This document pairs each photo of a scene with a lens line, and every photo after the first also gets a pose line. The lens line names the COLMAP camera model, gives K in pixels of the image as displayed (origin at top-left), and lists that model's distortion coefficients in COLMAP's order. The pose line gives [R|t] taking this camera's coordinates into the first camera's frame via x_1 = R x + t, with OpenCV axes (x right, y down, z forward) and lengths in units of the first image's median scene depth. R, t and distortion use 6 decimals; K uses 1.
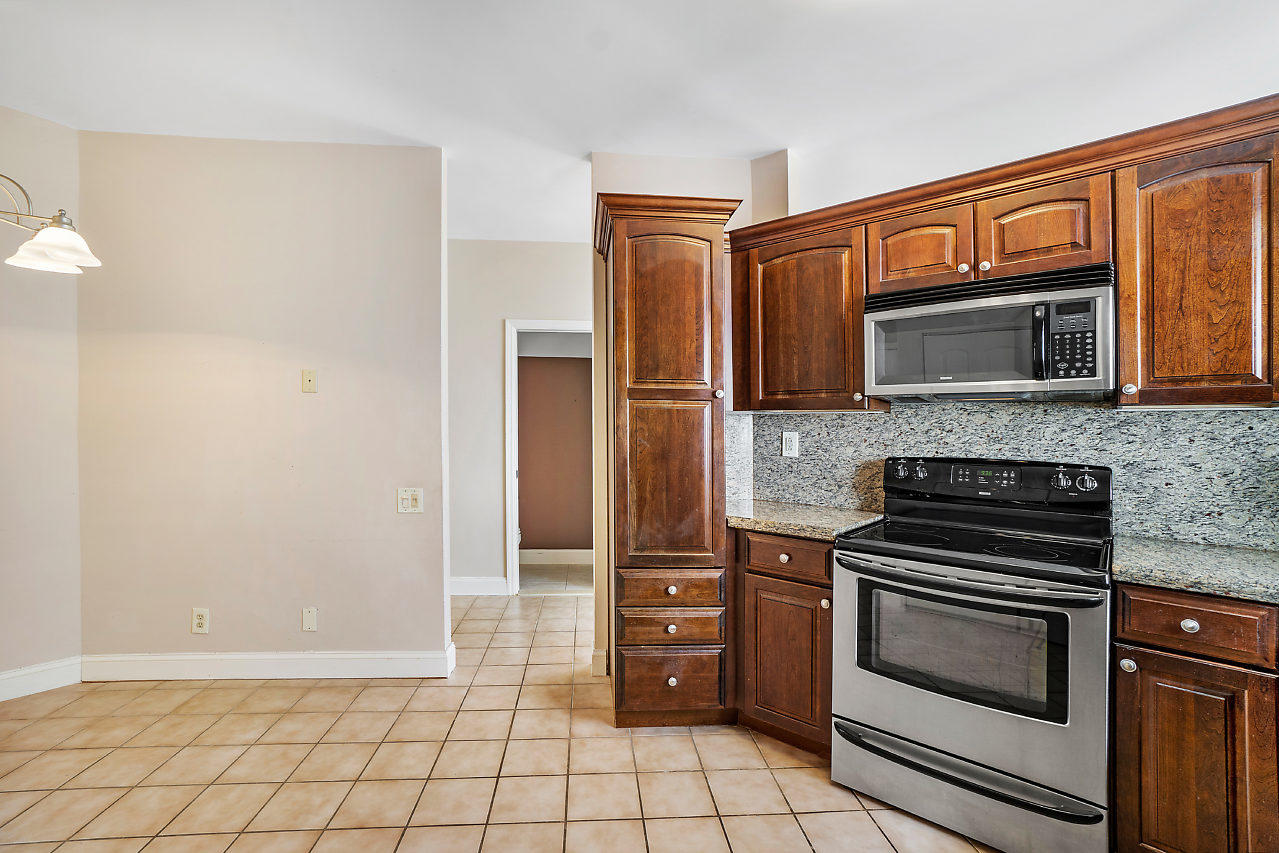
lens RADIAL K [[579.8, 0, 634.9], [0, 579.8, 434.5], [0, 0, 1]] dist [-0.001558, 0.000476]
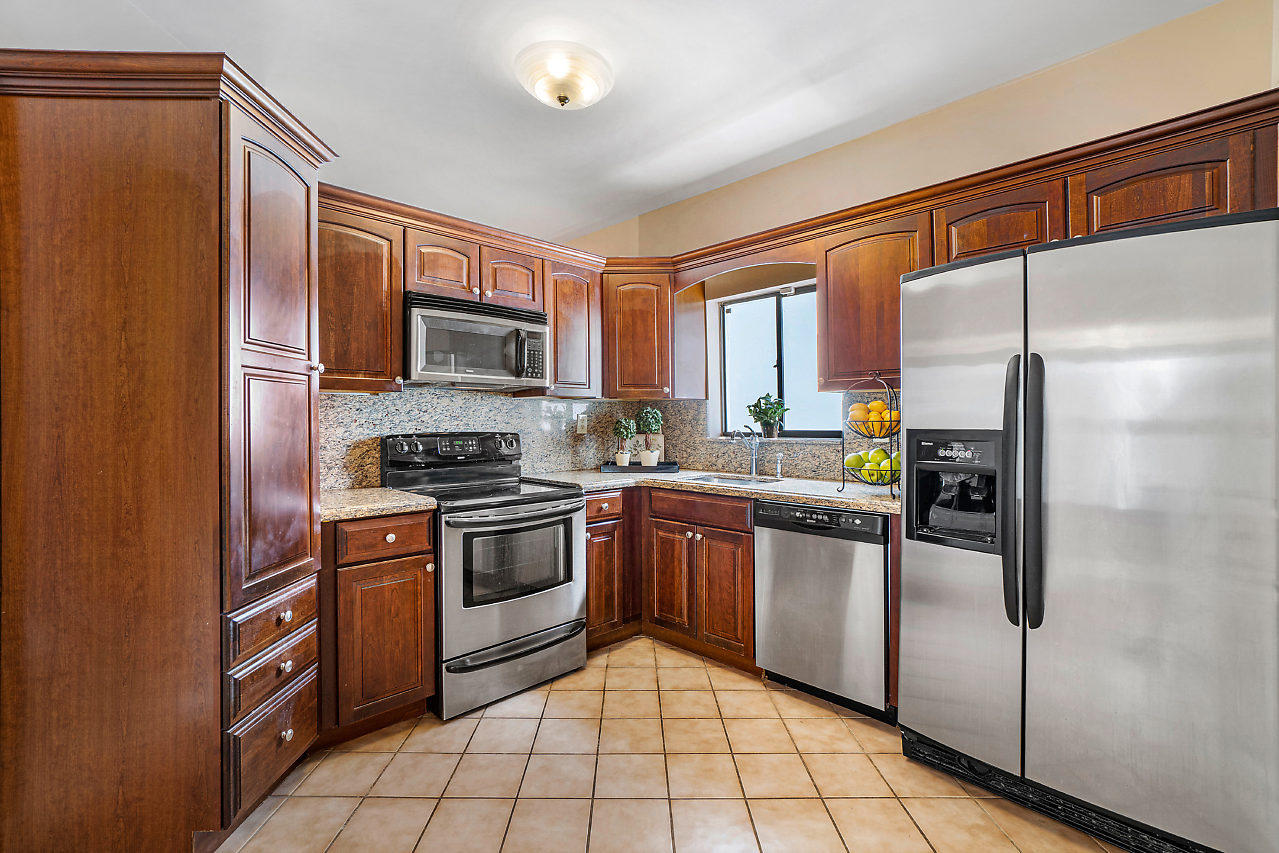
lens RADIAL K [[563.0, 0, 617.0], [0, 563.0, 411.4], [0, 0, 1]] dist [-0.004104, 0.000417]
pose [[0.099170, 0.002041, 0.995068, -0.658843], [0.013688, 0.999900, -0.003415, 0.003770], [-0.994976, 0.013959, 0.099132, 0.502812]]
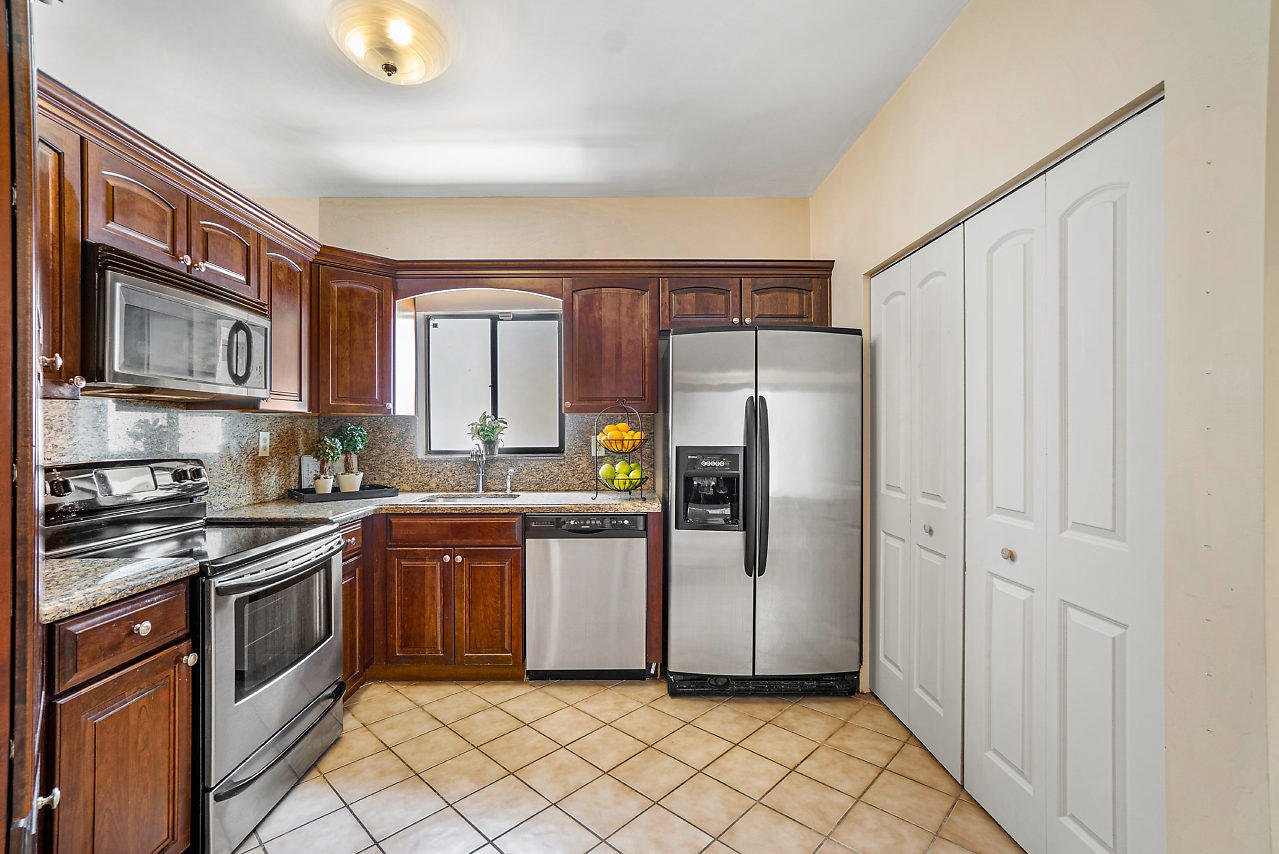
lens RADIAL K [[569.0, 0, 615.6], [0, 569.0, 424.0], [0, 0, 1]] dist [-0.027086, 0.016356]
pose [[-0.644639, -0.000919, 0.764487, -0.553910], [0.002834, 0.999990, 0.003592, -0.015529], [-0.764482, 0.004482, -0.644629, 0.982359]]
